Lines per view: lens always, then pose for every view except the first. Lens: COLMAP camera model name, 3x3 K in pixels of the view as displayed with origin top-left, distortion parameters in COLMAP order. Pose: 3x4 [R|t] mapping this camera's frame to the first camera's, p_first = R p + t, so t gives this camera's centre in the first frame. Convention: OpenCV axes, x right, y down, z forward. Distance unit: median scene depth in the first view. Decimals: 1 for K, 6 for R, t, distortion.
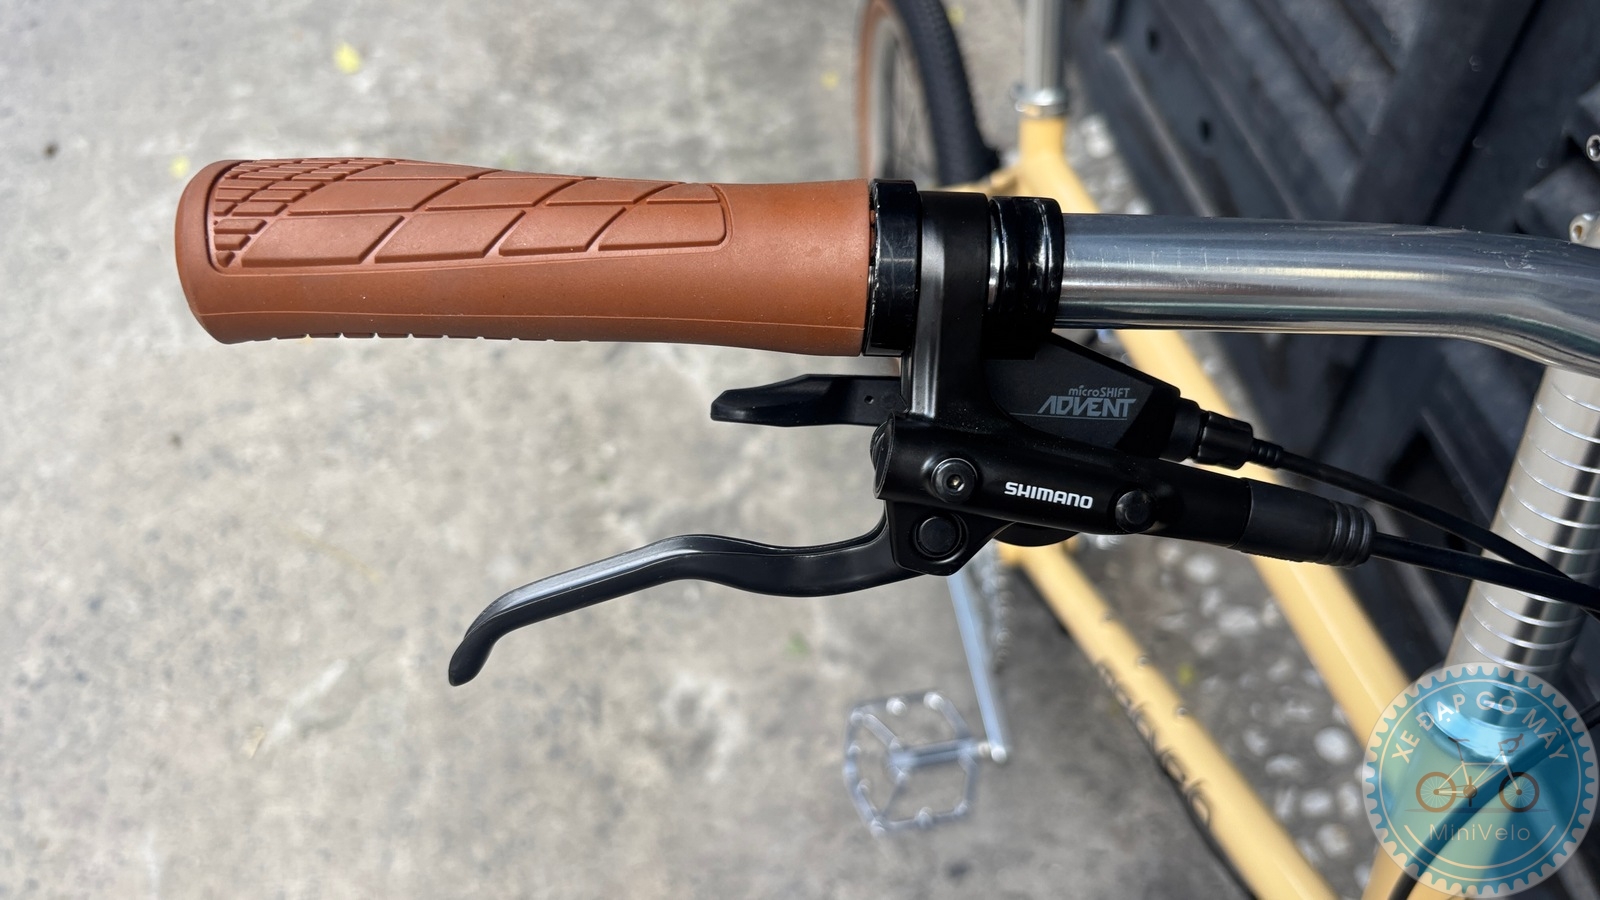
lens RADIAL K [[1220.5, 0, 781.9], [0, 1220.5, 462.6], [0, 0, 1]] dist [0.030138, -0.050084]
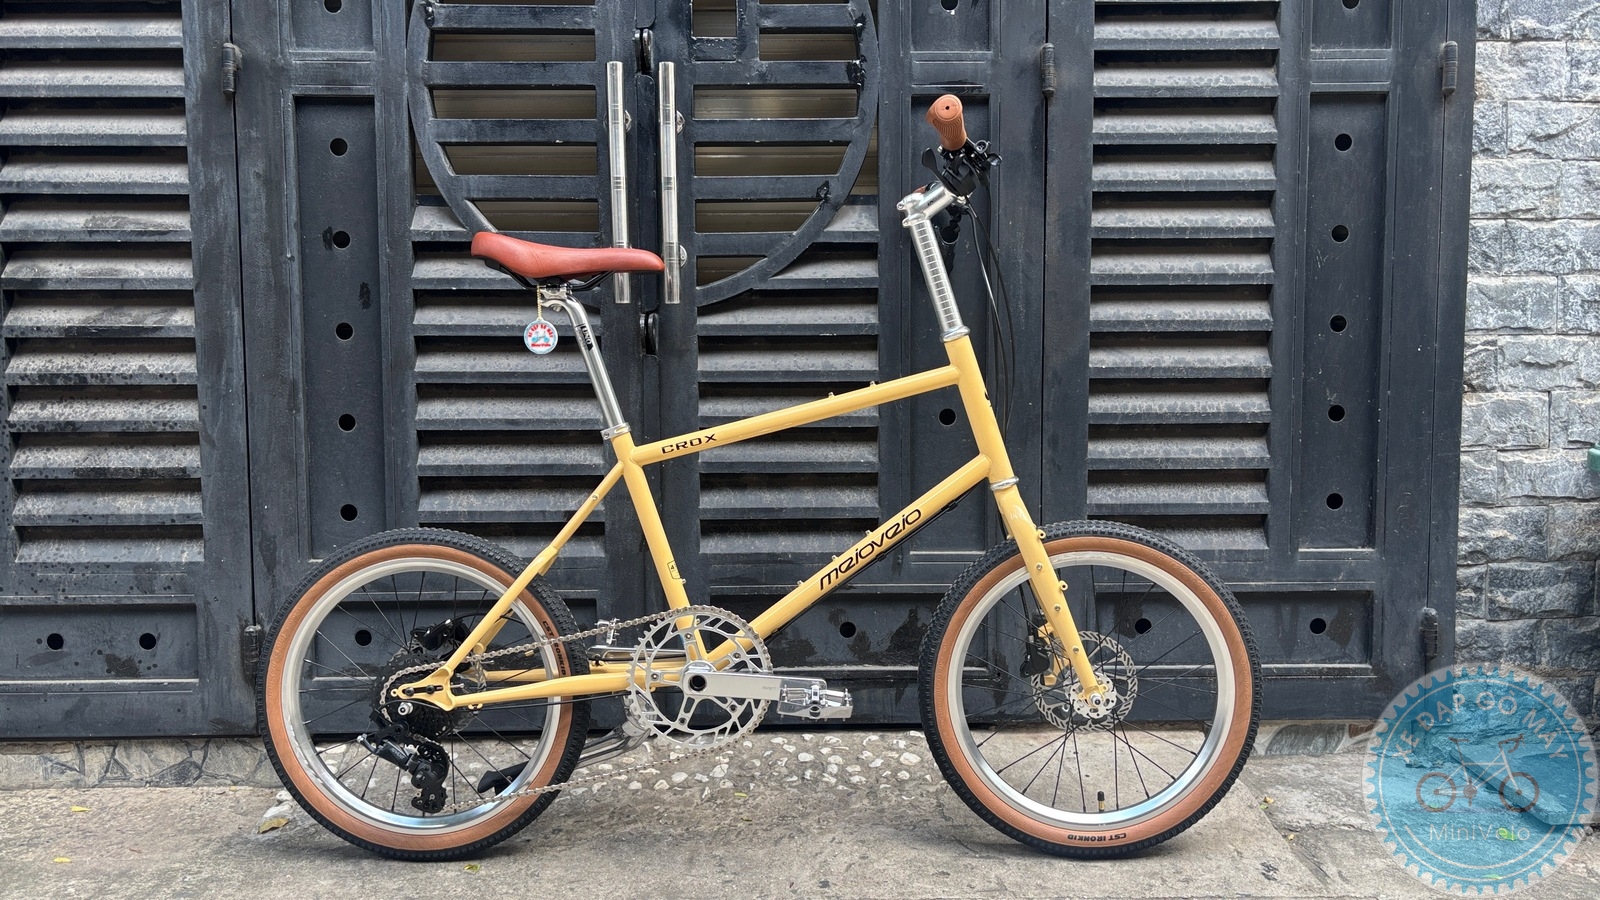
lens RADIAL K [[1220.5, 0, 805.8], [0, 1220.5, 451.2], [0, 0, 1]] dist [0.030138, -0.050084]
pose [[0.169222, -0.002921, 0.985574, -1.098522], [0.817605, 0.558818, -0.138726, 0.185083], [-0.550351, 0.829285, 0.096952, 0.345265]]
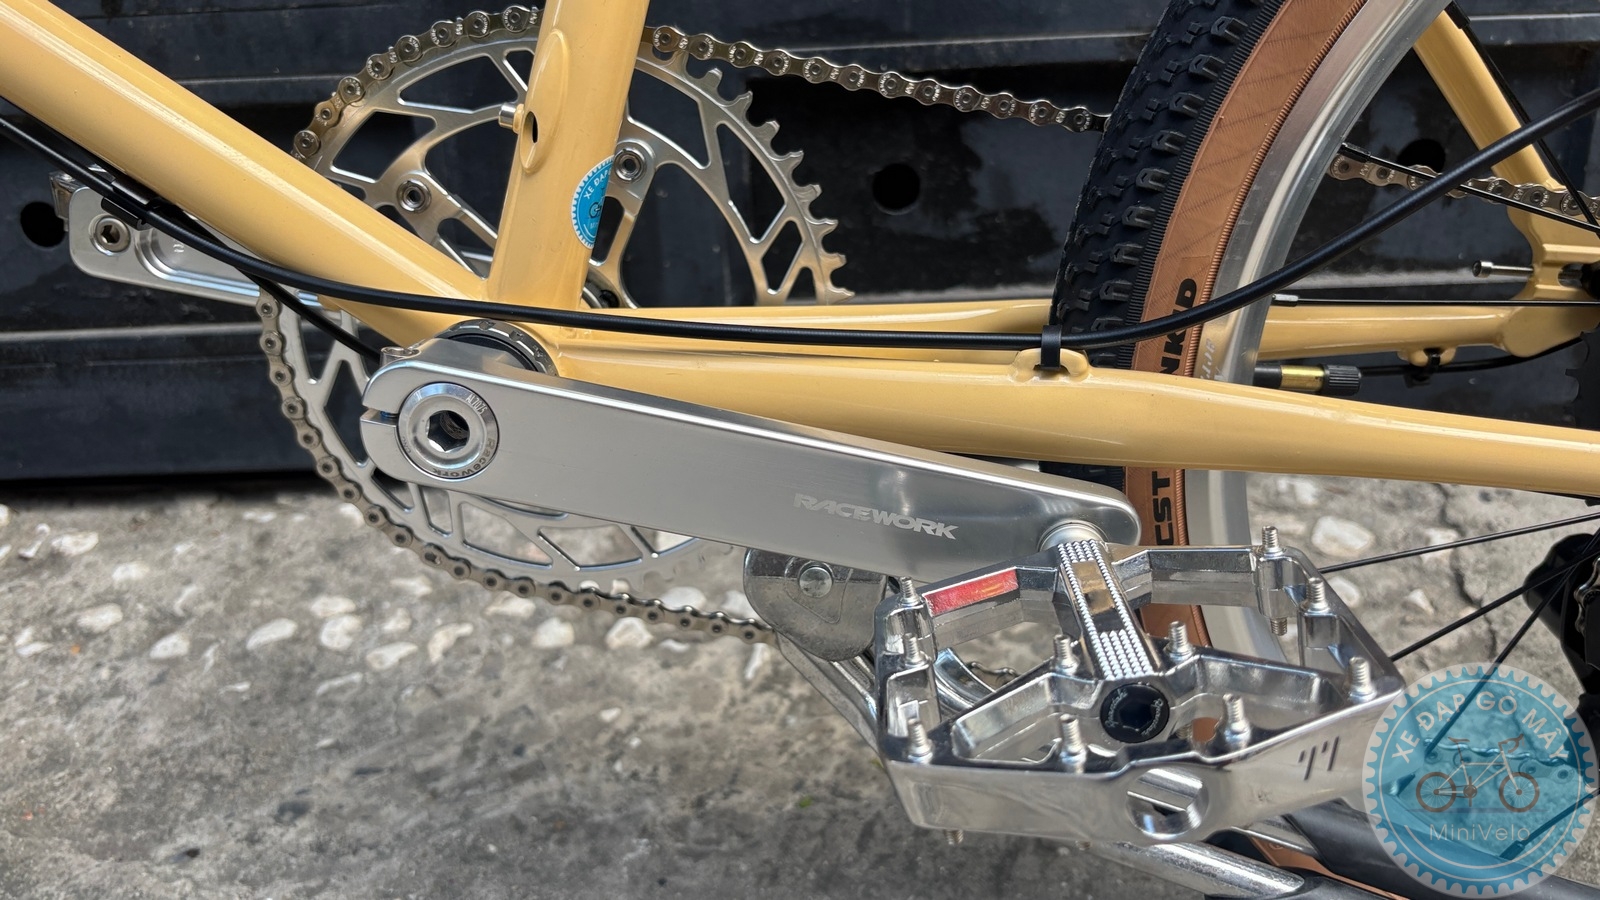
lens RADIAL K [[1220.5, 0, 800.6], [0, 1220.5, 444.8], [0, 0, 1]] dist [0.030138, -0.050084]
pose [[0.224892, -0.293310, 0.929189, -0.135248], [0.827867, 0.560434, -0.023461, 0.092980], [-0.513868, 0.774521, 0.368858, 0.625329]]
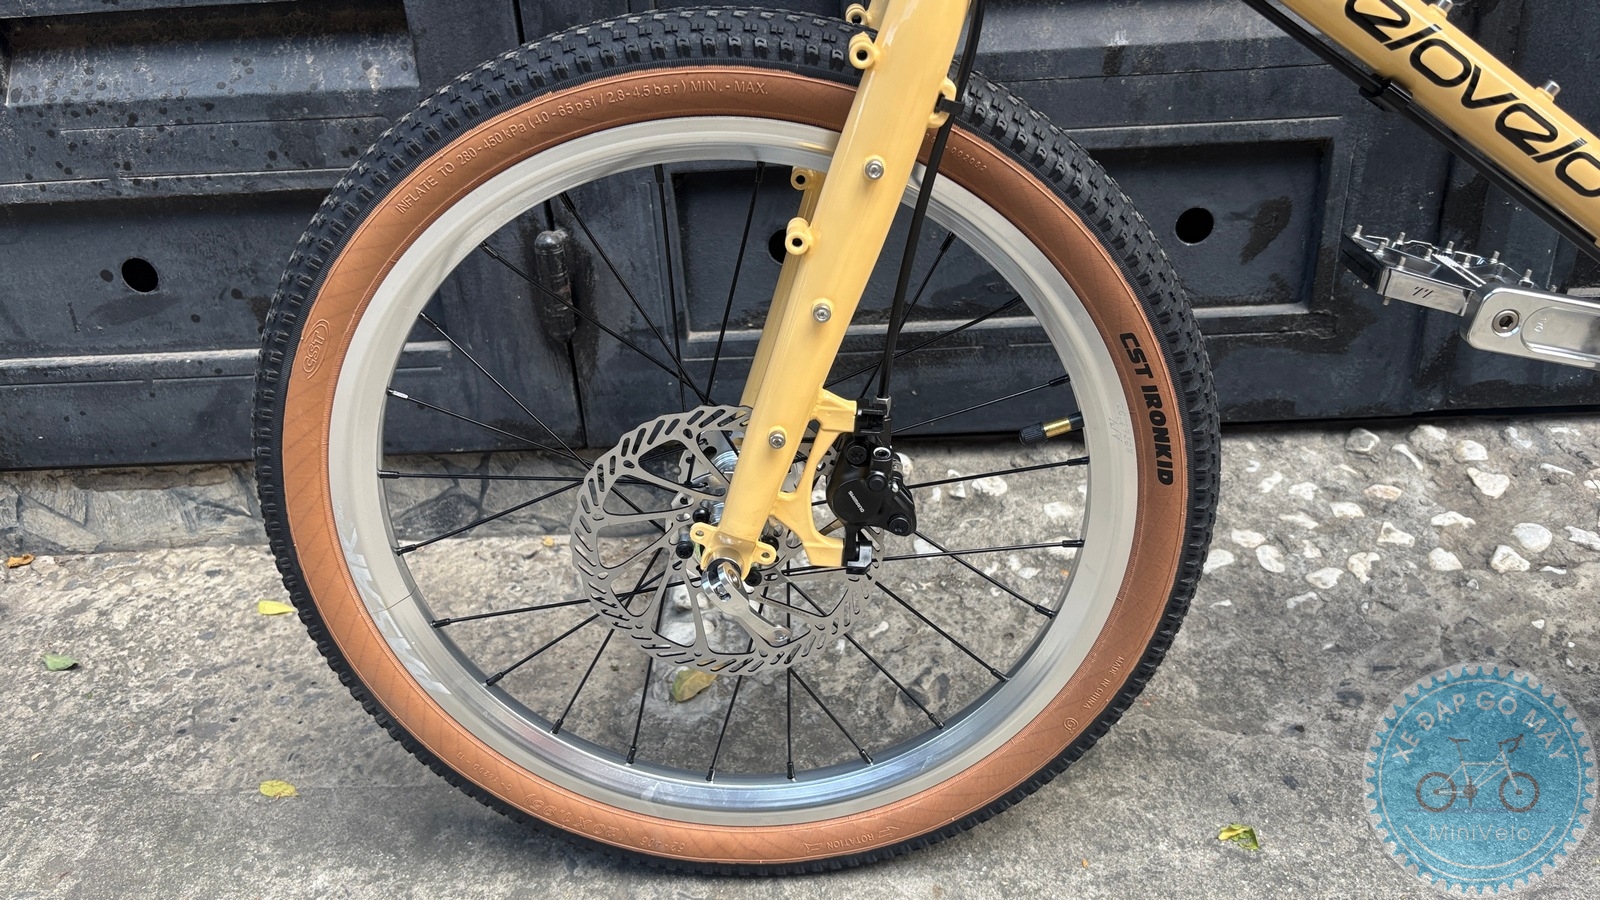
lens RADIAL K [[1220.5, 0, 778.0], [0, 1220.5, 449.0], [0, 0, 1]] dist [0.030138, -0.050084]
pose [[0.237570, -0.411123, 0.880079, -0.349230], [0.833427, 0.551660, 0.032728, -0.306526], [-0.498959, 0.725706, 0.473699, 0.745640]]
